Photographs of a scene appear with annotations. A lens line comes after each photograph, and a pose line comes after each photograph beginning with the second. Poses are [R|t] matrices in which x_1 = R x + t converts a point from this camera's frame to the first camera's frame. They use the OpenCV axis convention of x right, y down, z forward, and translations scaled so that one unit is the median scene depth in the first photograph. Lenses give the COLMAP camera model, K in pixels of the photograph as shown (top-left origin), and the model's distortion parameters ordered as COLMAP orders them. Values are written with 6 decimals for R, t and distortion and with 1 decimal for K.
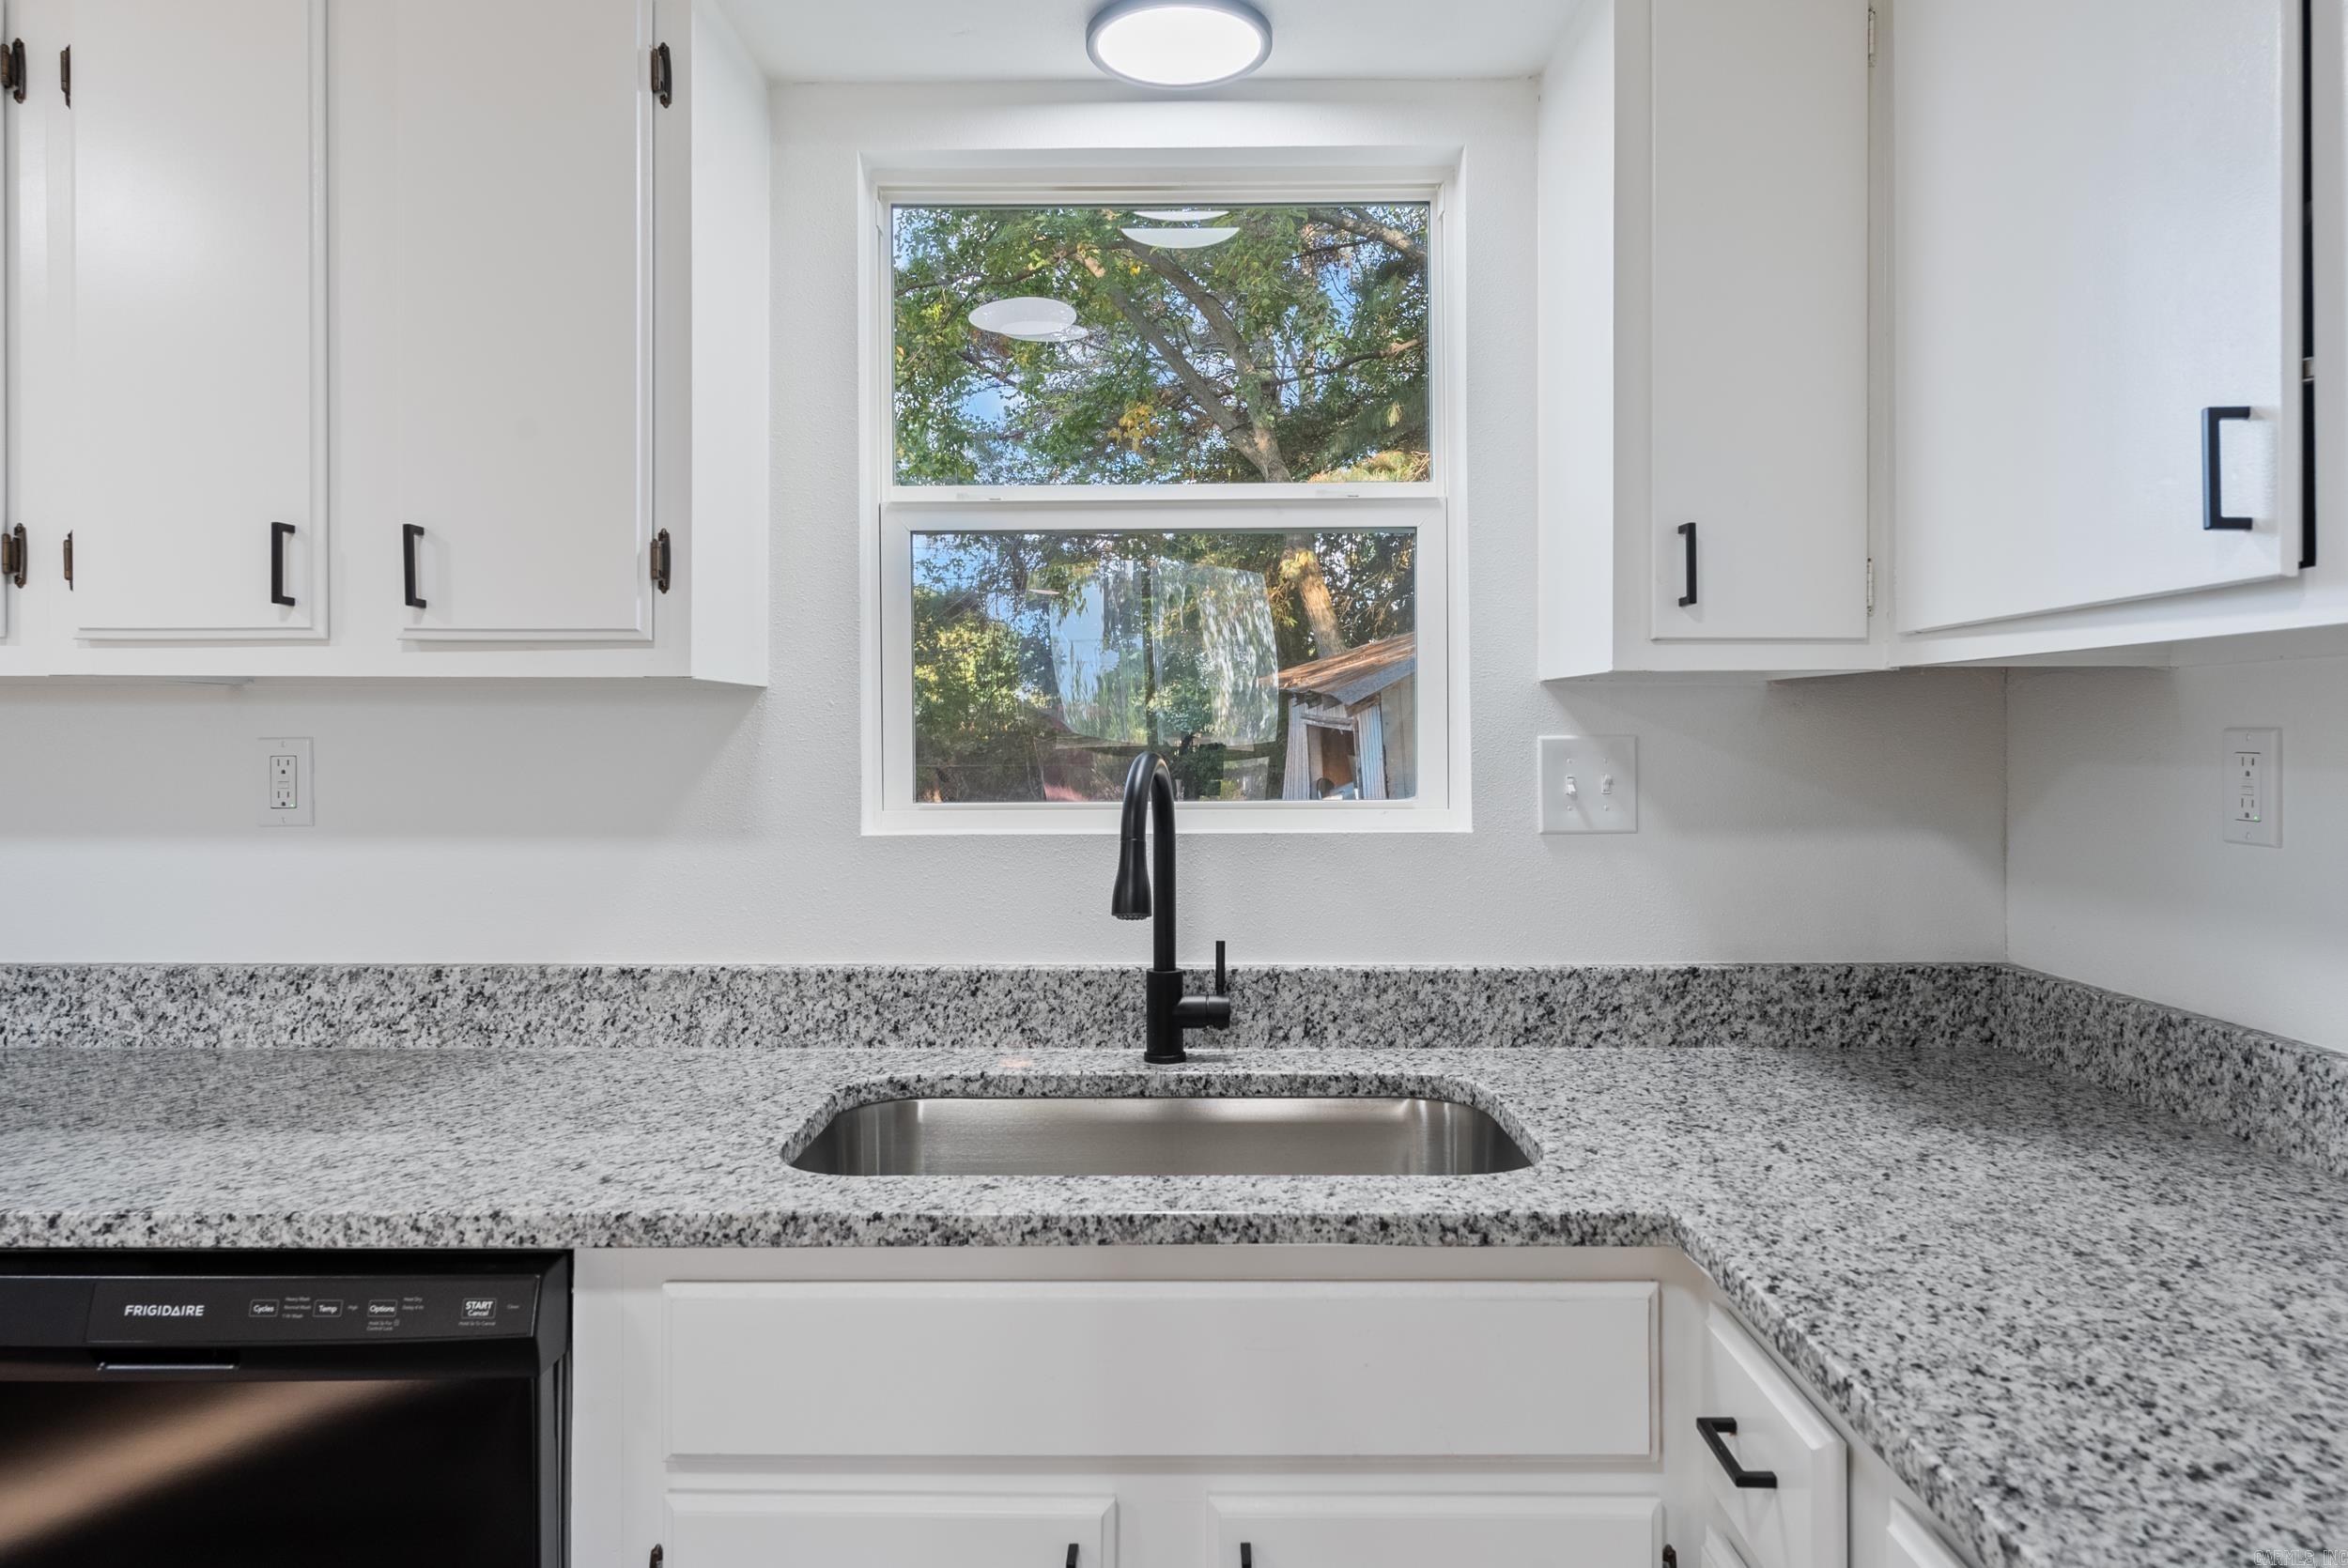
lens RADIAL K [[1417.8, 0, 1177.5], [0, 1417.8, 736.4], [0, 0, 1]] dist [-0.004884, 0.003753]
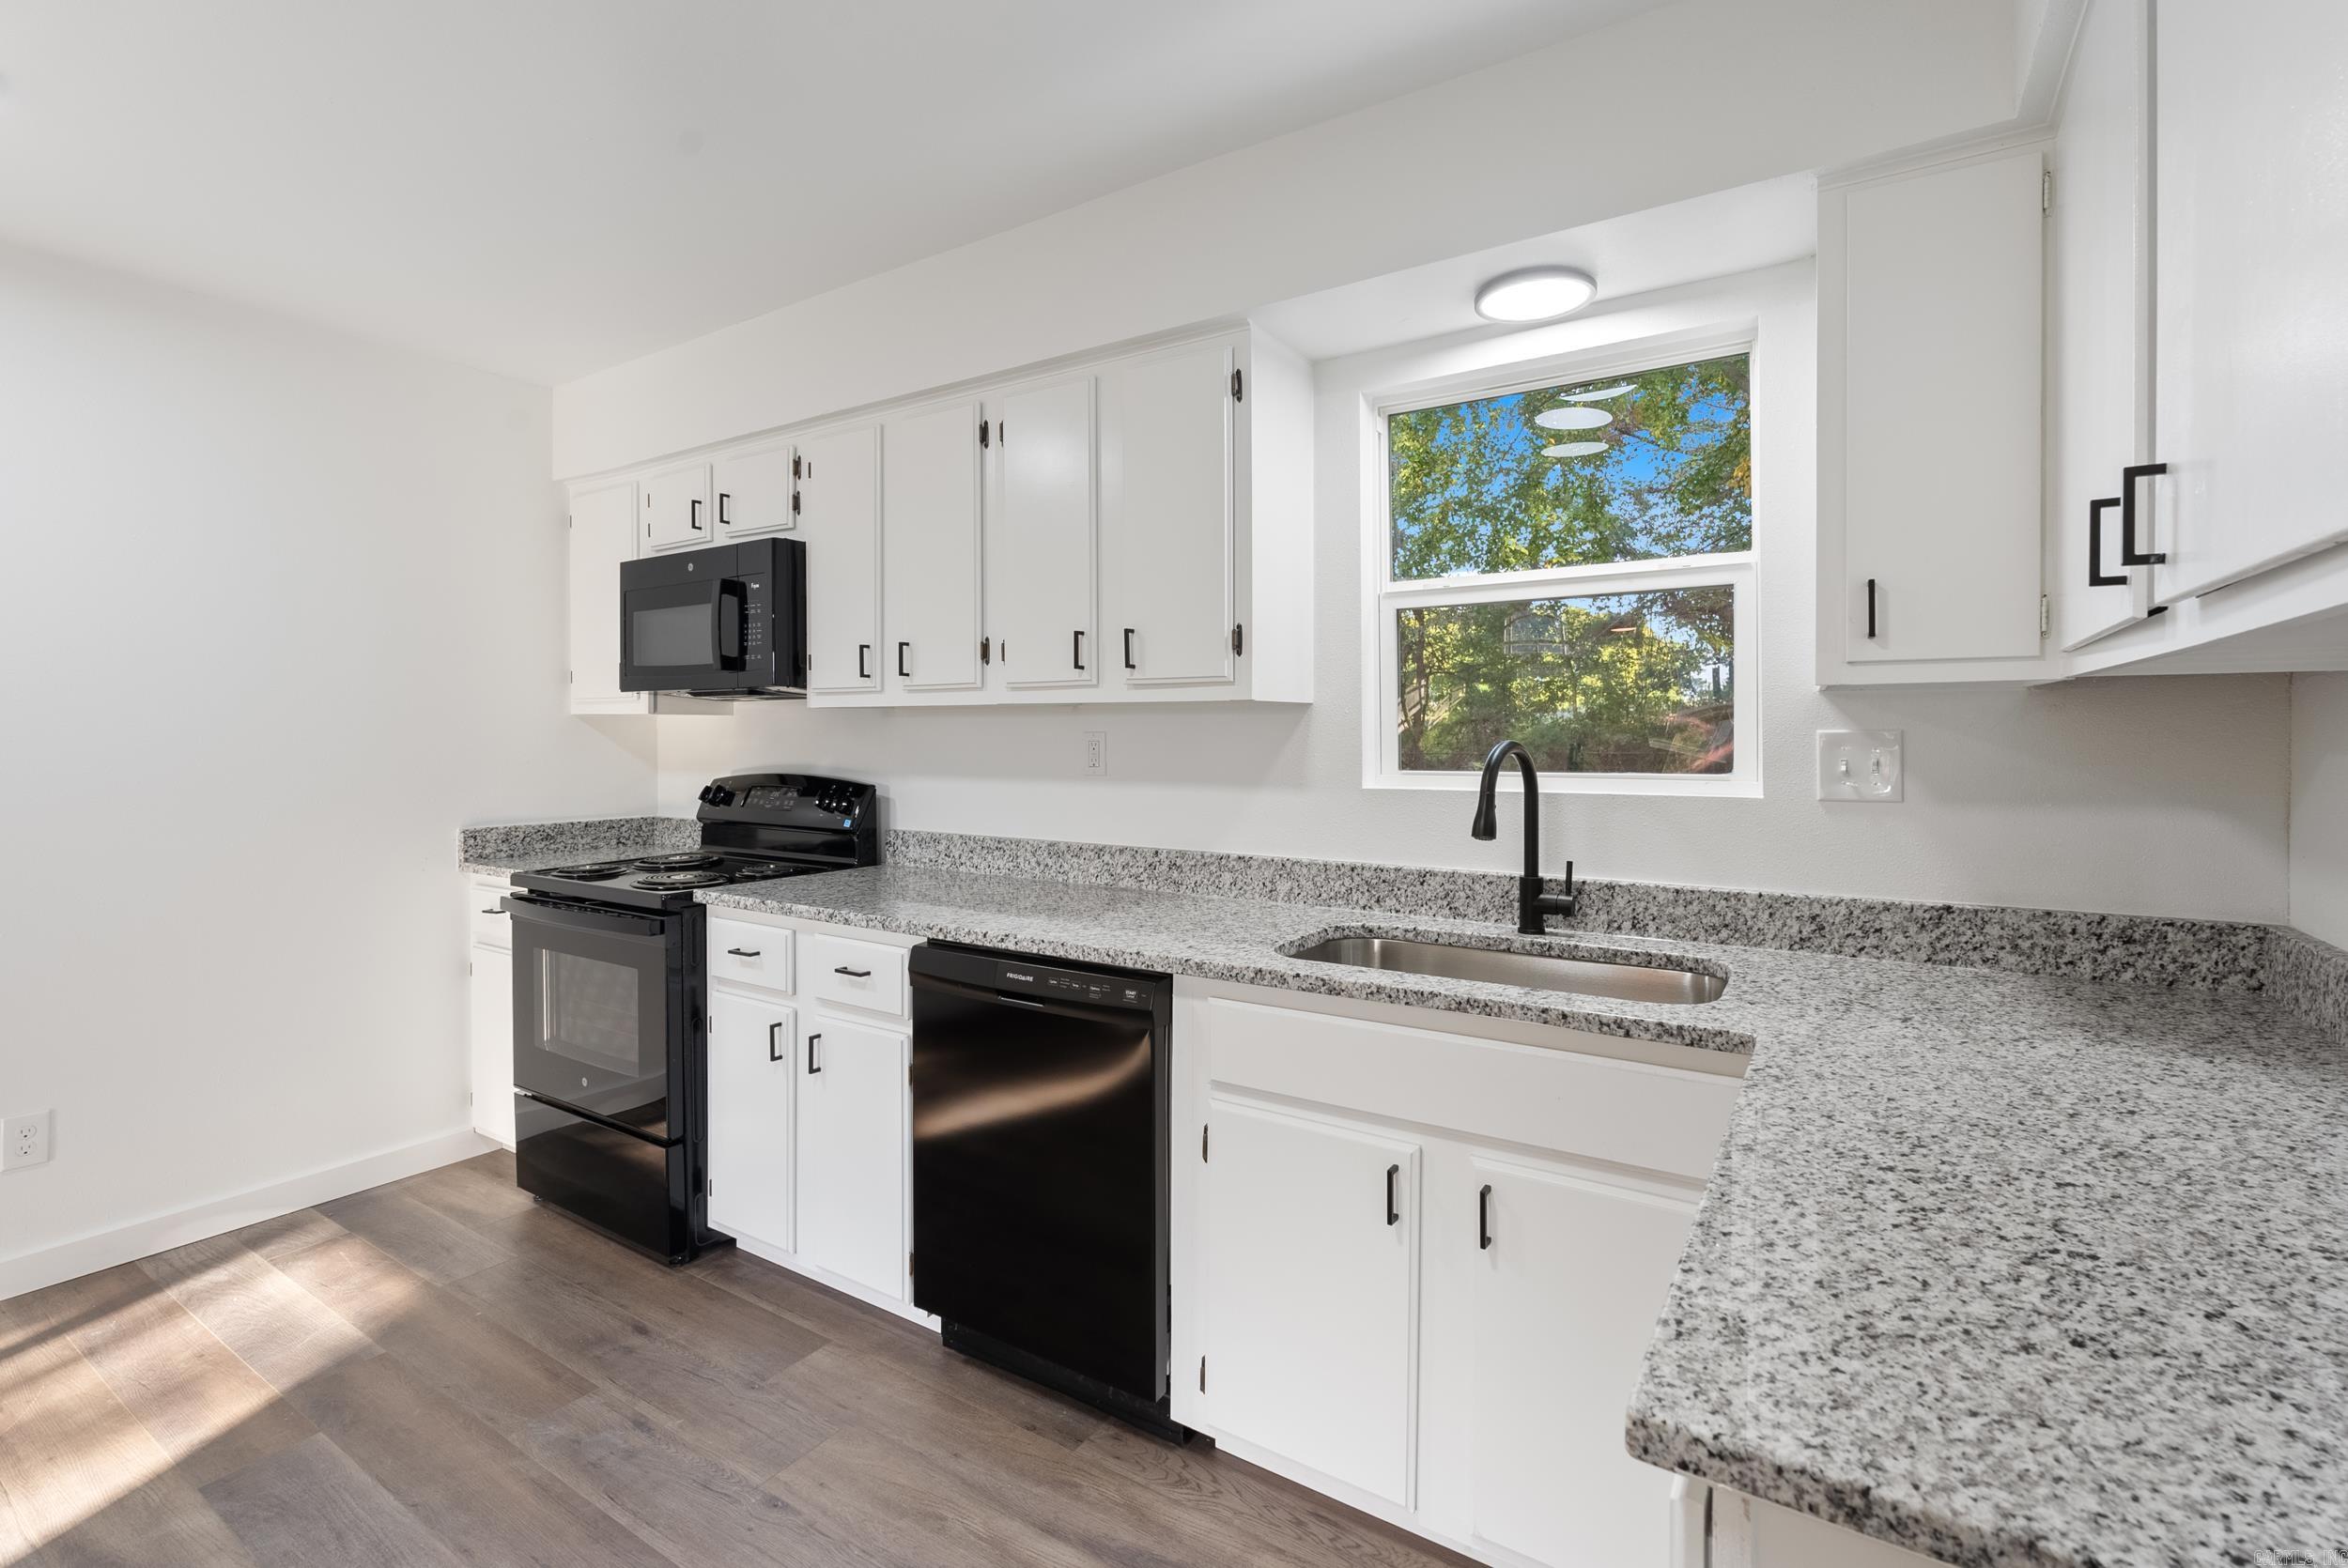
lens RADIAL K [[1059.4, 0, 1178.6], [0, 1059.4, 740.0], [0, 0, 1]] dist [-0.001616, 0.000013]
pose [[0.844262, 0.003623, -0.535919, 0.287276], [0.001455, 0.999958, 0.009052, -0.001147], [0.535929, -0.008422, 0.844221, -0.216975]]
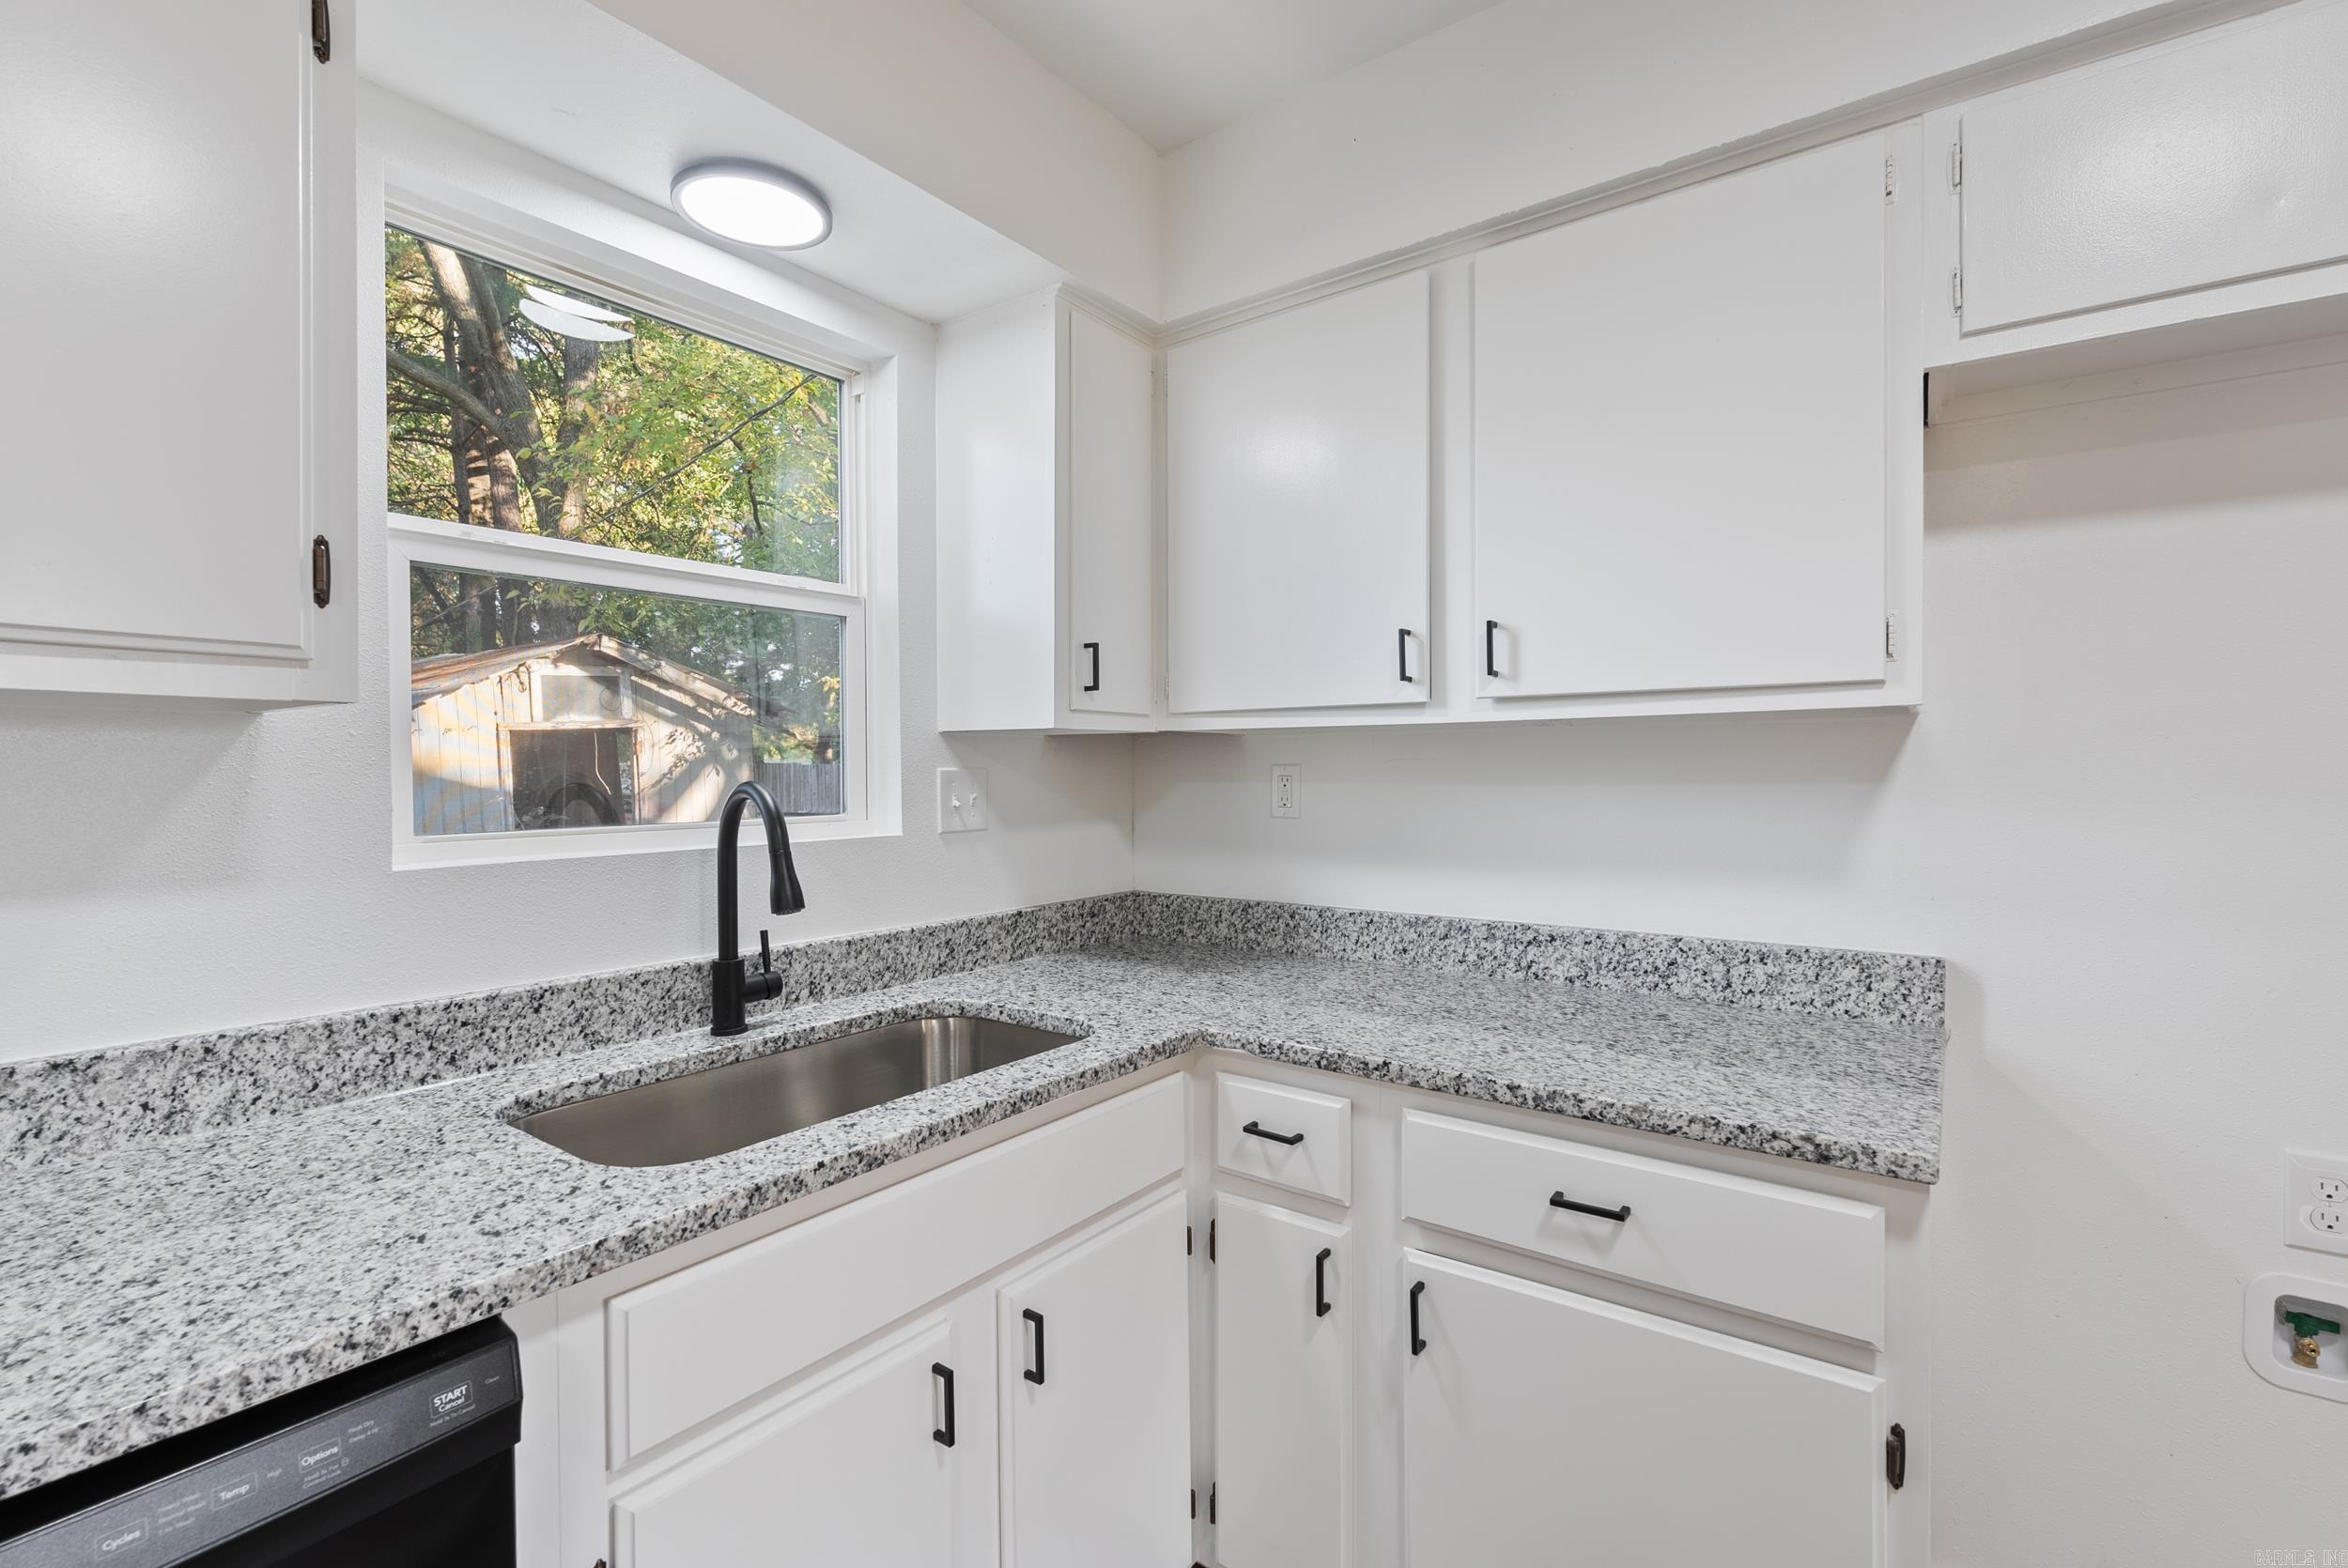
lens RADIAL K [[1041.5, 0, 1180.3], [0, 1041.5, 777.7], [0, 0, 1]] dist [-0.003708, 0.000438]
pose [[0.585881, -0.007035, 0.810366, -0.493539], [0.000791, 0.999967, 0.008109, 0.001072], [-0.810397, -0.004109, 0.585867, 0.153330]]
